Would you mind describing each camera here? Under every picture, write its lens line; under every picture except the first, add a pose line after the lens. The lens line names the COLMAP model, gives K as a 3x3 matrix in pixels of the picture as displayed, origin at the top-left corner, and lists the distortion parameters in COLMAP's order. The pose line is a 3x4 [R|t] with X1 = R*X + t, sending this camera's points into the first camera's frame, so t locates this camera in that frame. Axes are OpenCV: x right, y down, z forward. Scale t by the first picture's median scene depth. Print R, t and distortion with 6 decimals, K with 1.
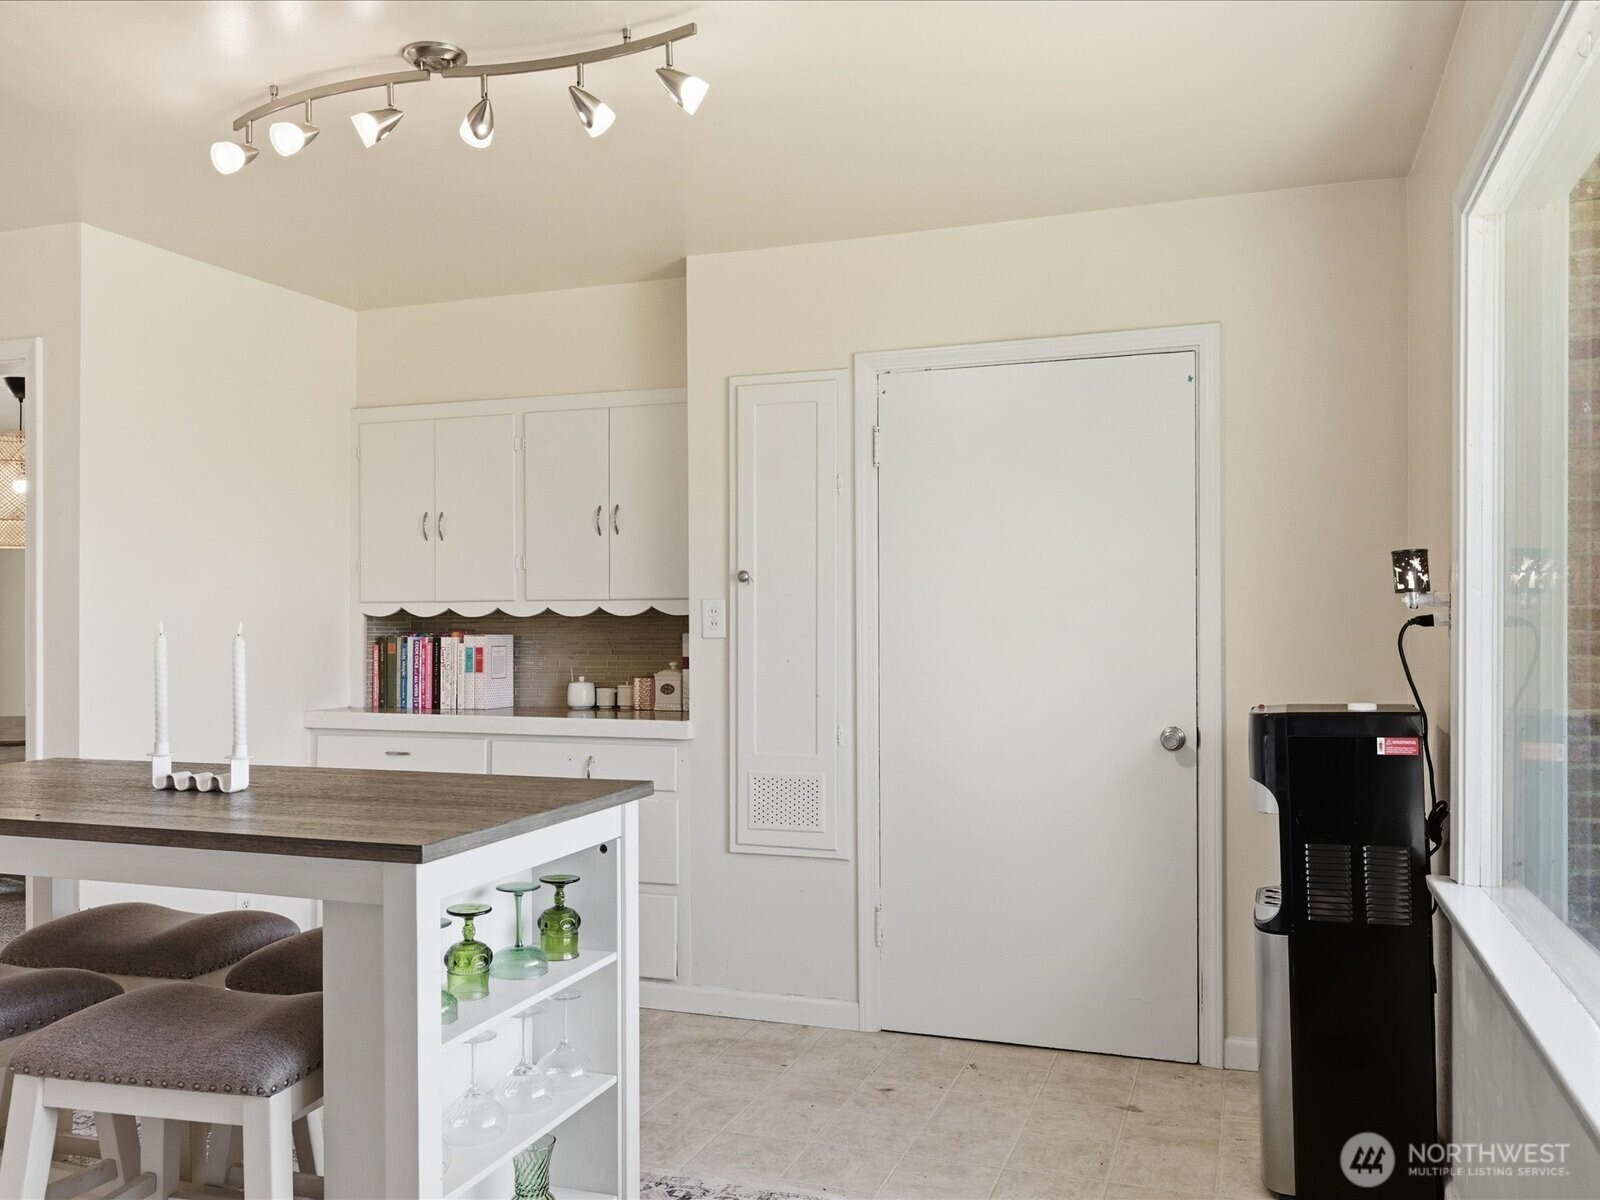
lens RADIAL K [[1244.1, 0, 789.3], [0, 1244.1, 595.4], [0, 0, 1]] dist [0.008110, -0.011062]
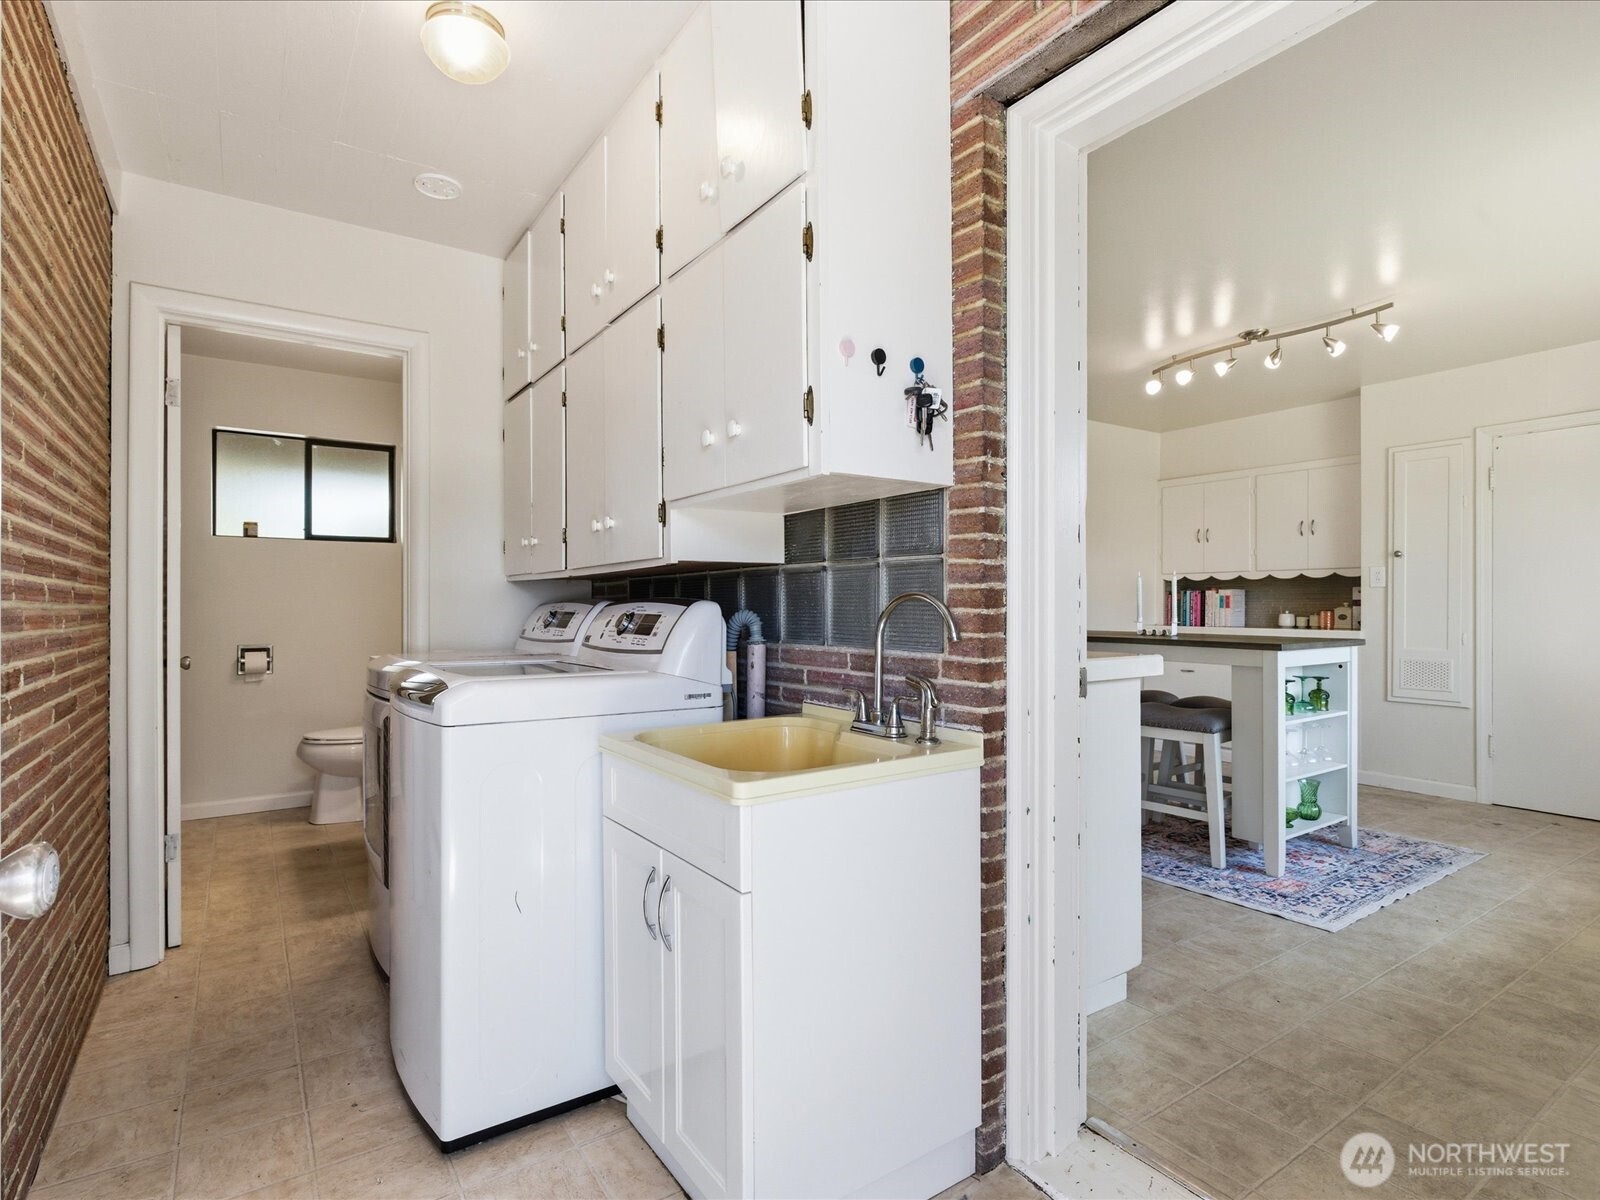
lens RADIAL K [[811.0, 0, 800.9], [0, 811.0, 602.7], [0, 0, 1]] dist [0.000422, 0.000215]
pose [[0.812986, 0.003347, -0.582273, -0.056525], [0.004052, 0.999927, 0.011406, 0.041484], [0.582269, -0.011632, 0.812913, -0.524541]]
